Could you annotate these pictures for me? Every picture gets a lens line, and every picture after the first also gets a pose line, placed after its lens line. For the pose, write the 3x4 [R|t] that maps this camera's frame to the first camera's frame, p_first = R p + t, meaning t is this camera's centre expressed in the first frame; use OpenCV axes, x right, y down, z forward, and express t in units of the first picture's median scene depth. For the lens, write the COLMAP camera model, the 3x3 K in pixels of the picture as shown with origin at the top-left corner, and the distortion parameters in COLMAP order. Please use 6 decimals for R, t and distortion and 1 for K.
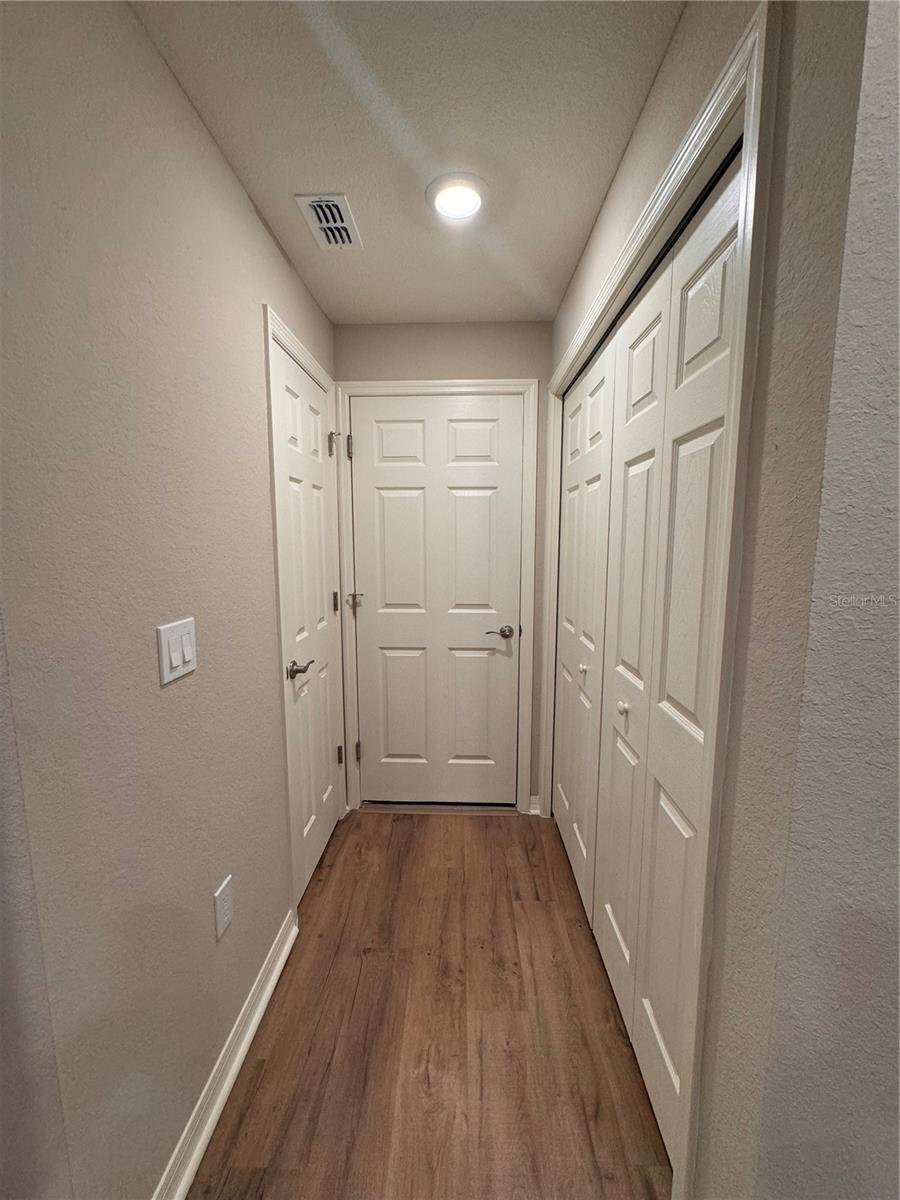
lens RADIAL K [[477.0, 0, 450.0], [0, 477.0, 600.0], [0, 0, 1]] dist [-0.000374, 0.000002]
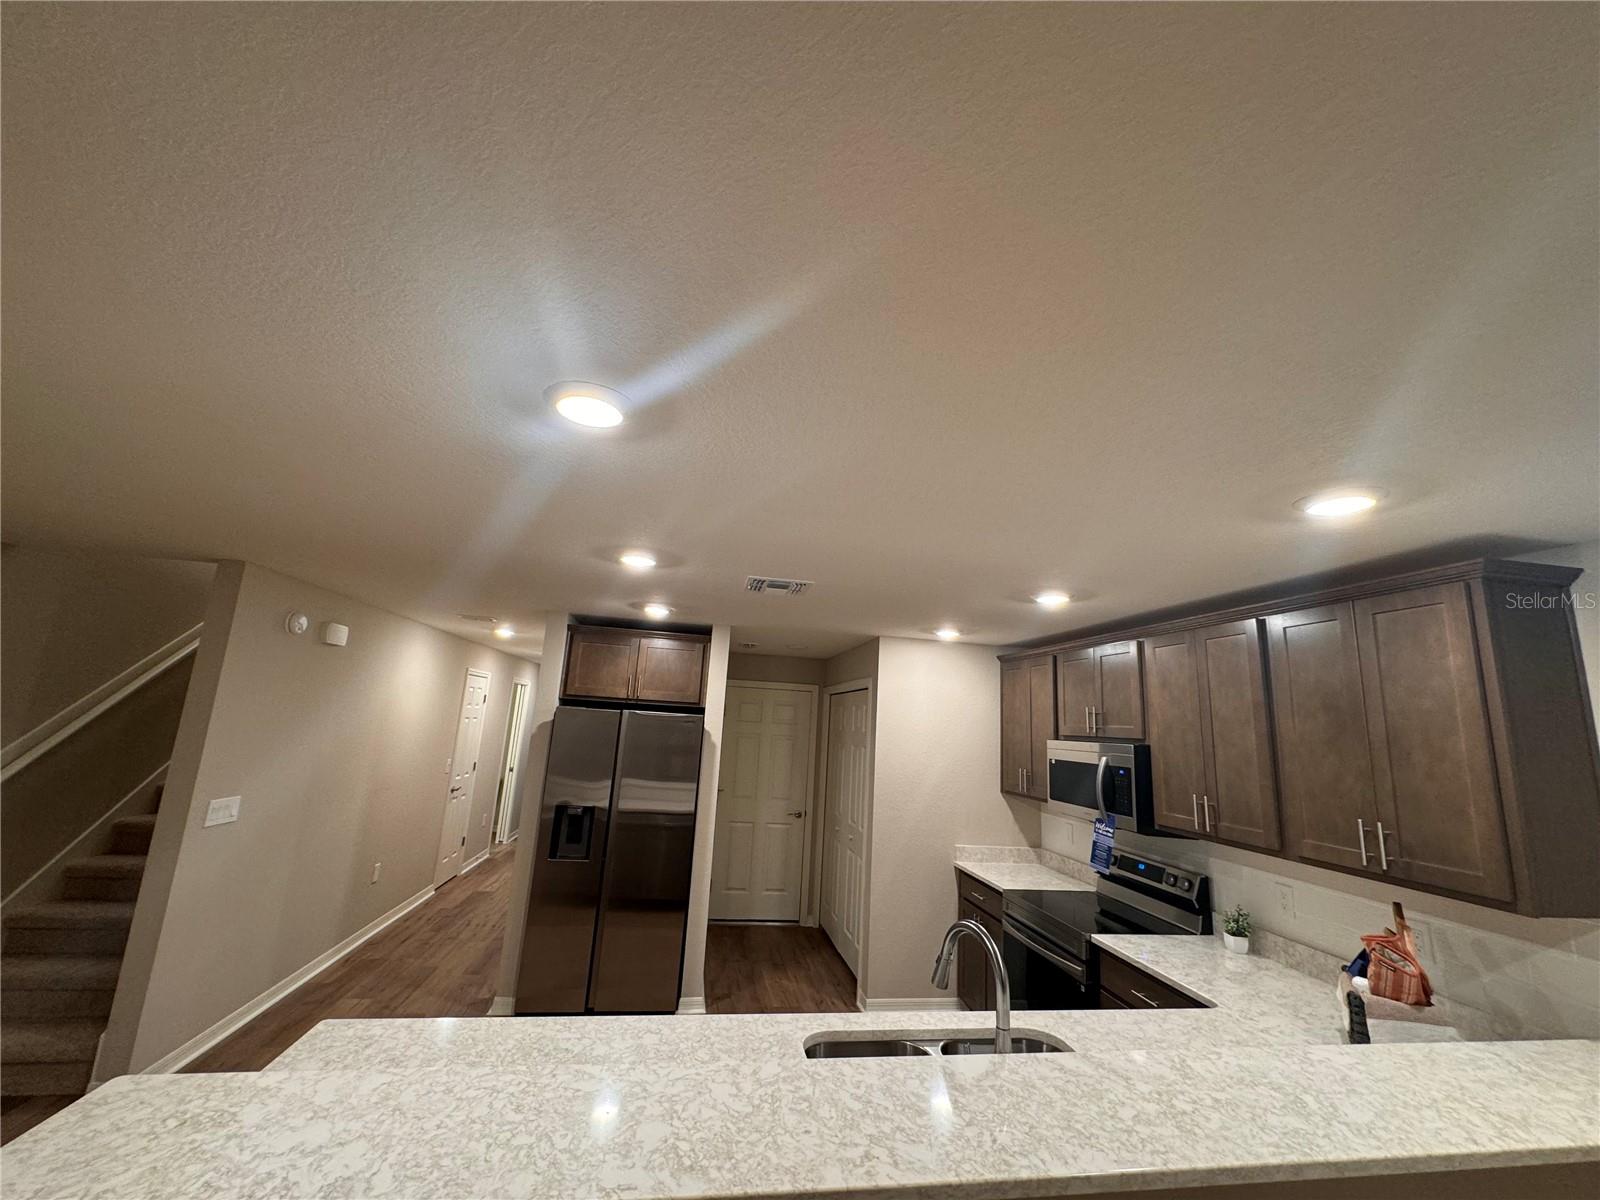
lens RADIAL K [[636.0, 0, 800.0], [0, 636.0, 600.0], [0, 0, 1]] dist [-0.000374, 0.000002]
pose [[0.979109, 0.095135, 0.179707, -0.433133], [-0.035161, 0.949697, -0.311189, 0.049447], [-0.200272, 0.298370, 0.933202, -1.688943]]
